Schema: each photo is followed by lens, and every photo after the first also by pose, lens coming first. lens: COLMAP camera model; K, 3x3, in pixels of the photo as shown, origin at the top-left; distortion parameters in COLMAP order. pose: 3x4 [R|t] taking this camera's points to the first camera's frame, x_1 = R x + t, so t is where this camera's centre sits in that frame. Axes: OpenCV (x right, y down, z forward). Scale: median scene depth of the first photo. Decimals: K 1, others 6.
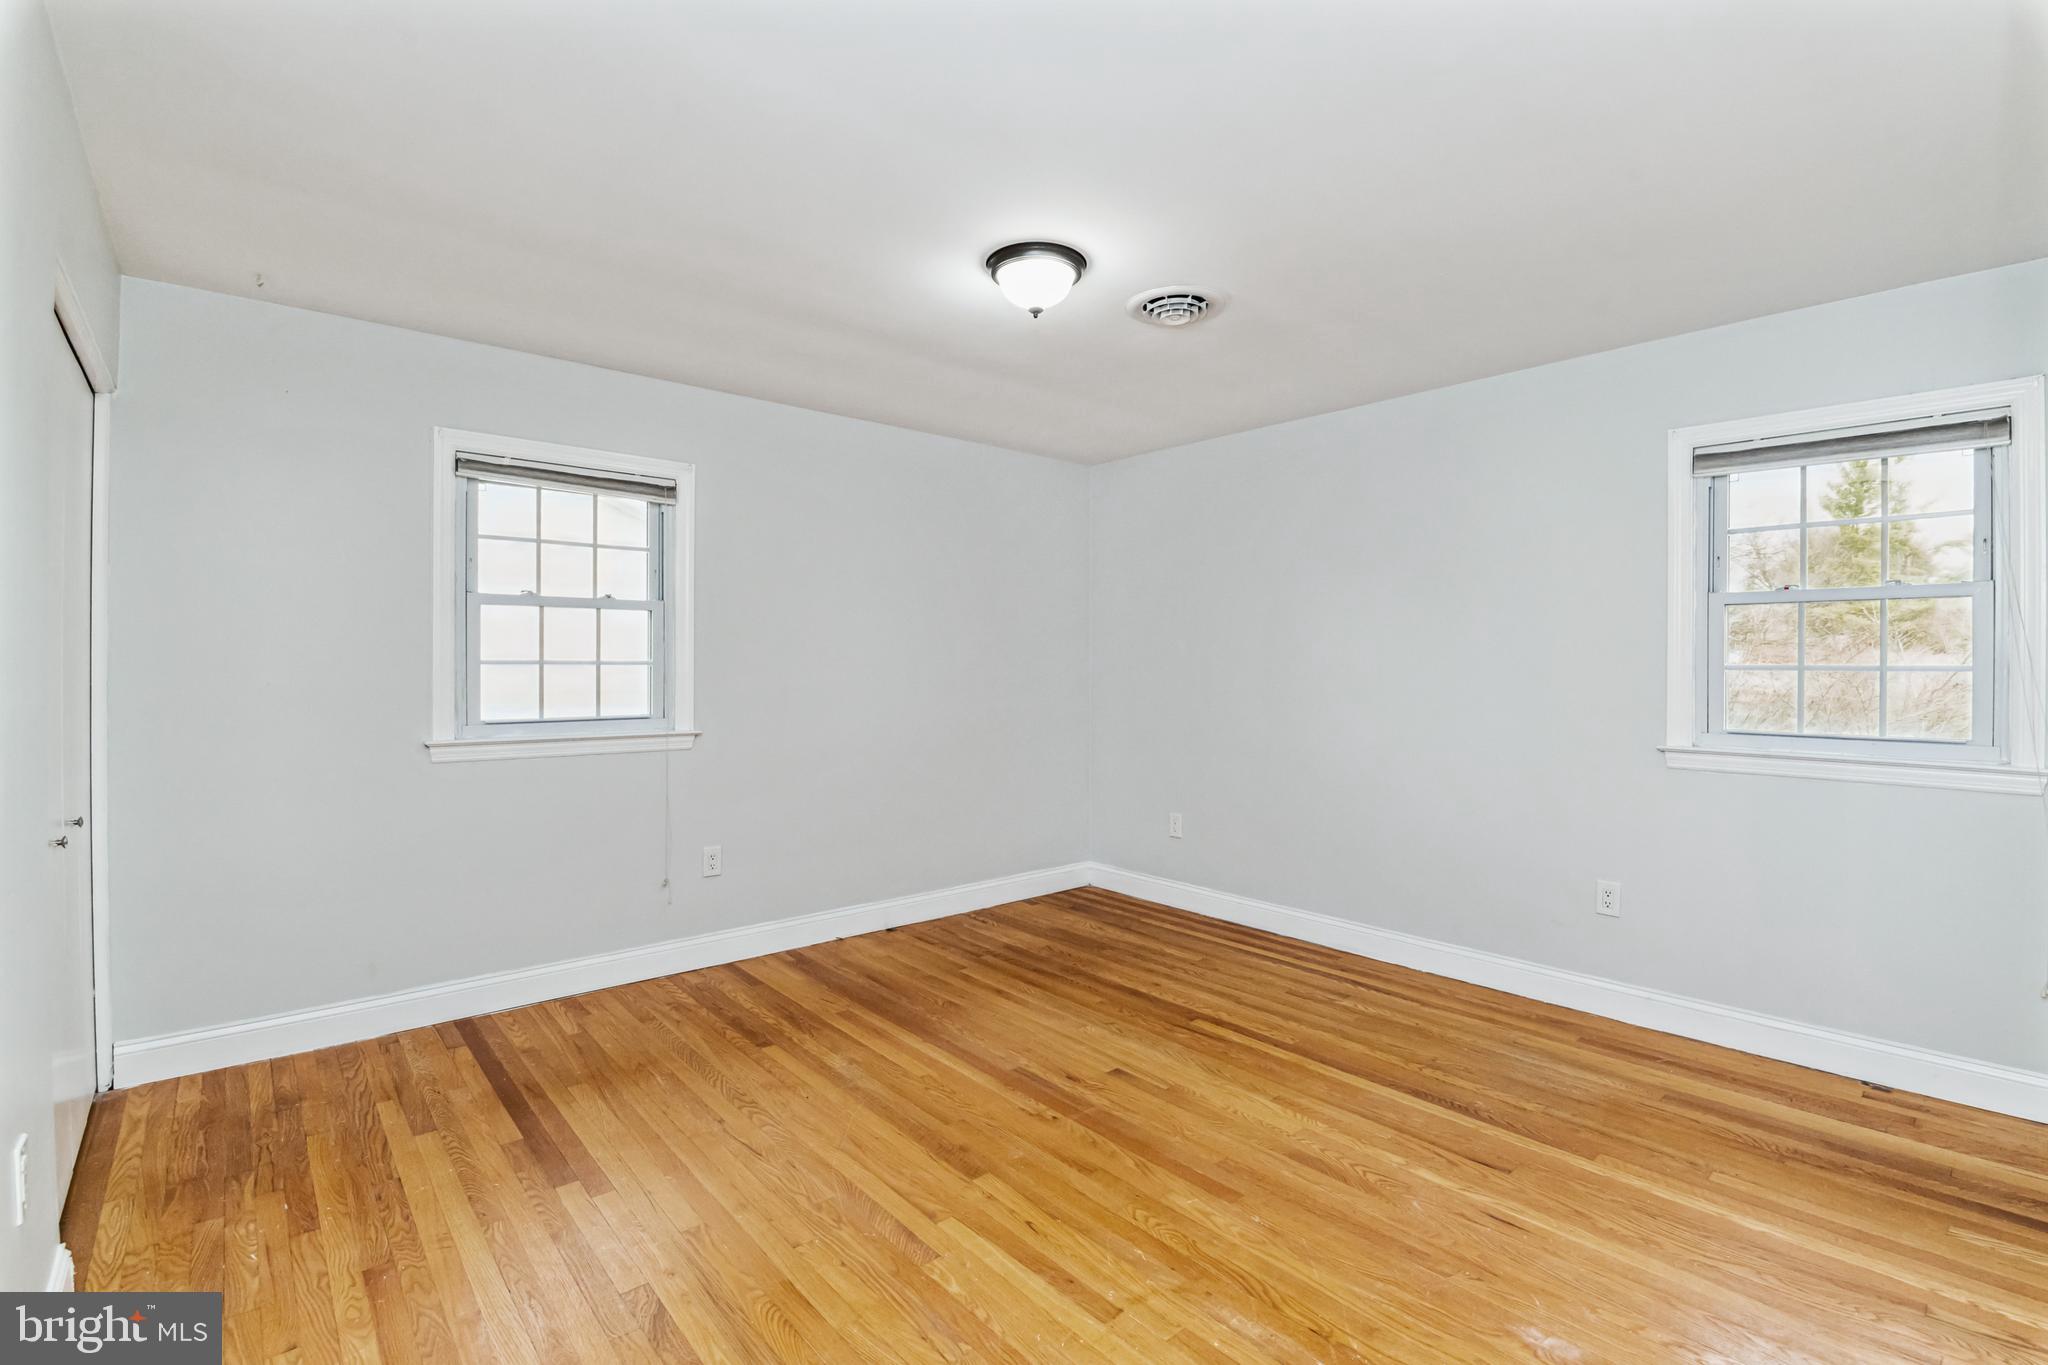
lens RADIAL K [[914.7, 0, 1028.0], [0, 914.7, 667.9], [0, 0, 1]] dist [0.001040, -0.001054]
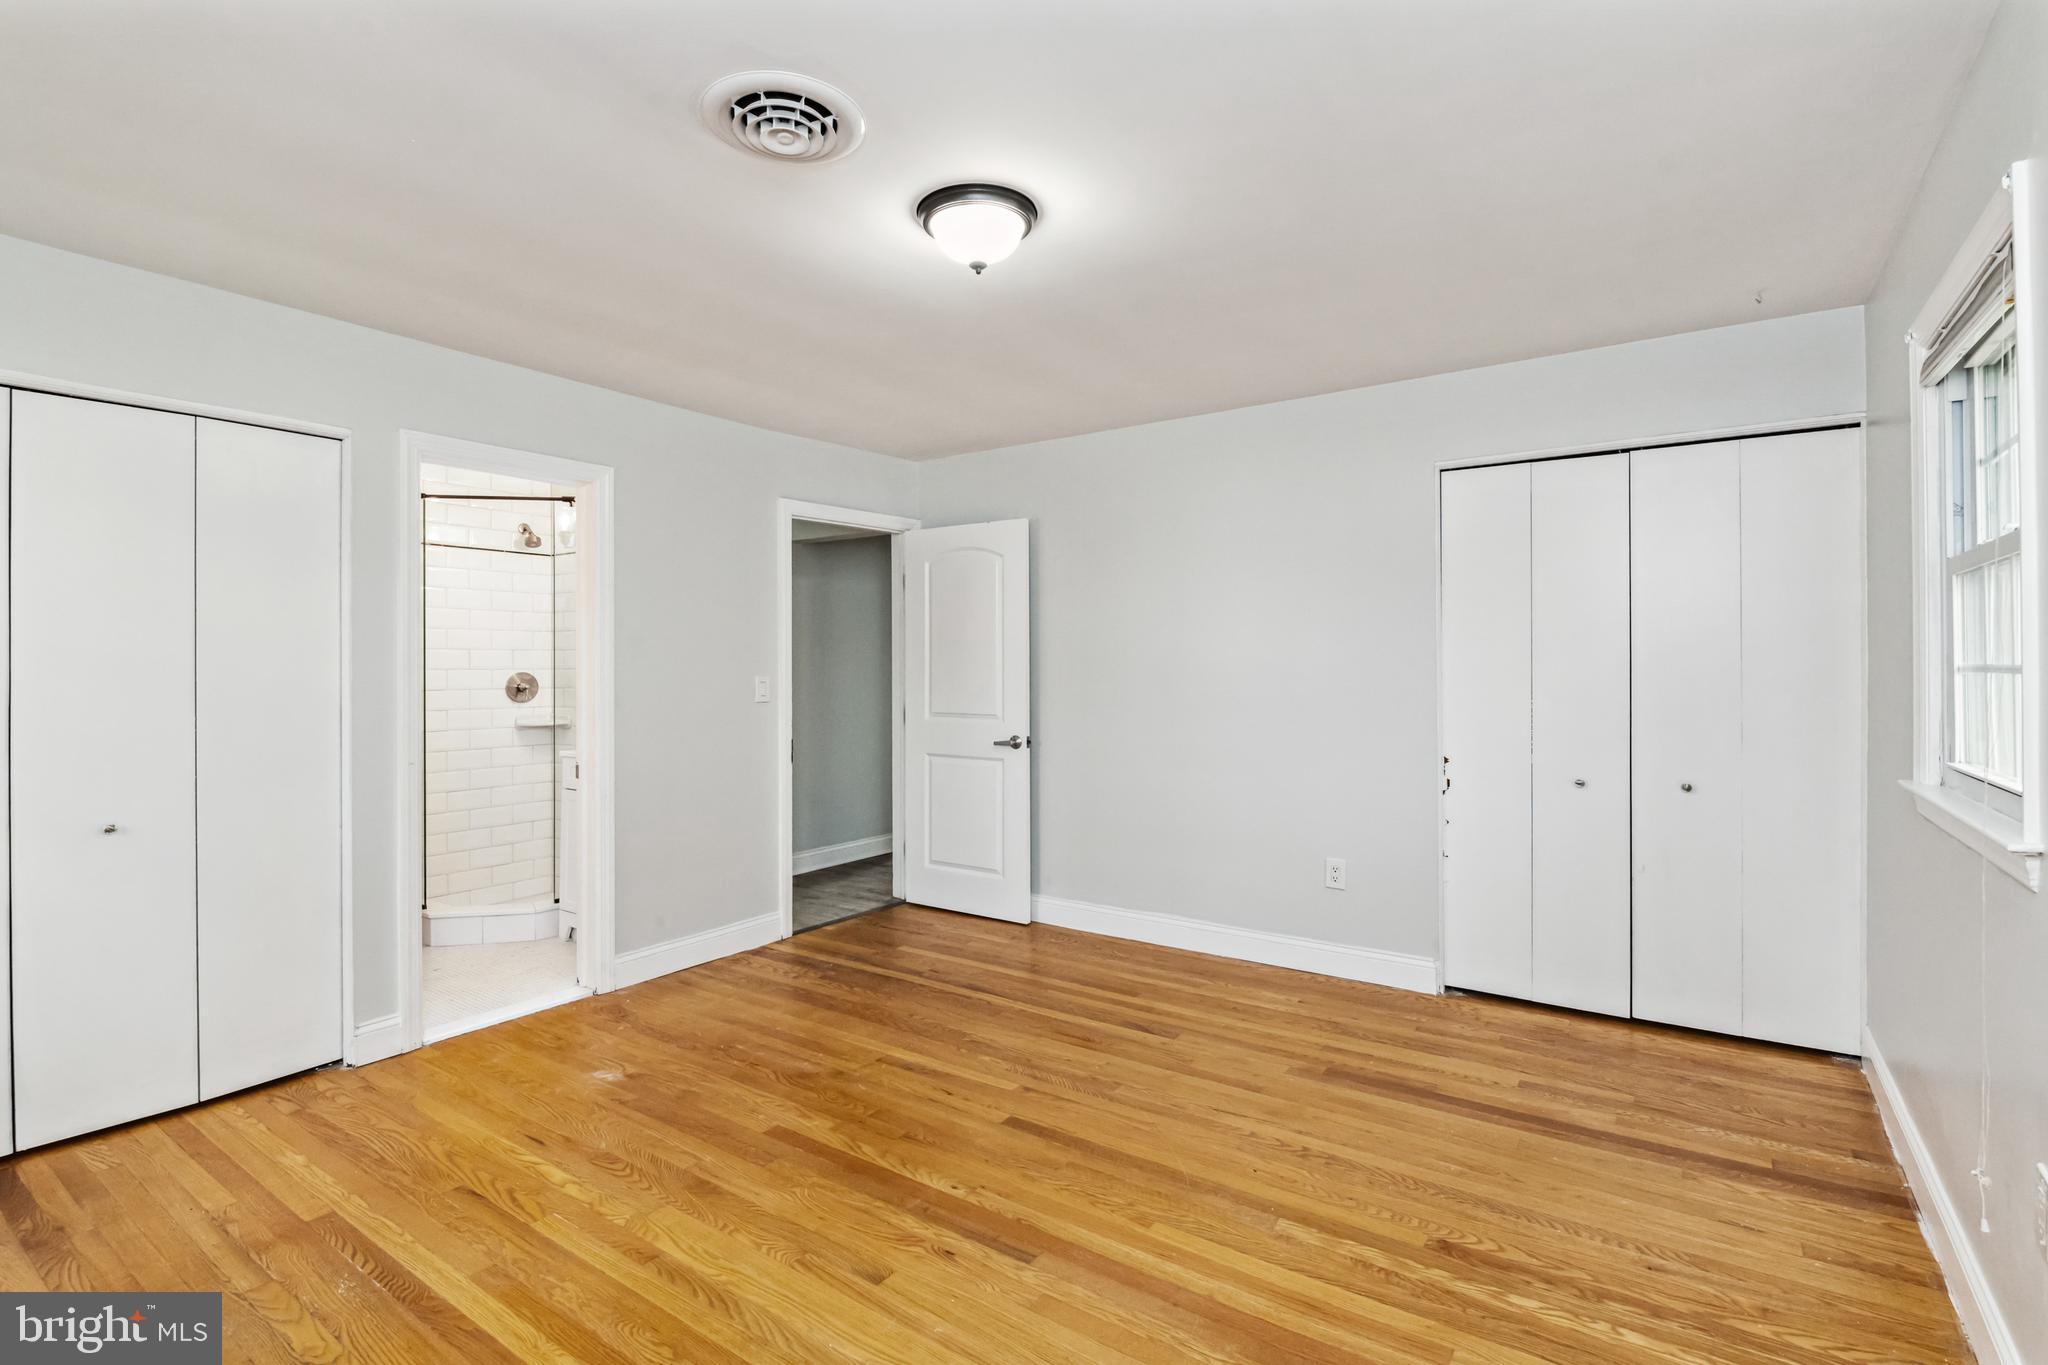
lens RADIAL K [[914.7, 0, 1028.0], [0, 914.7, 667.9], [0, 0, 1]] dist [0.001040, -0.001054]
pose [[-0.968076, -0.001055, -0.250653, 0.166703], [-0.001595, 0.999997, 0.001948, 0.011781], [0.250650, 0.002285, -0.968075, 1.748224]]
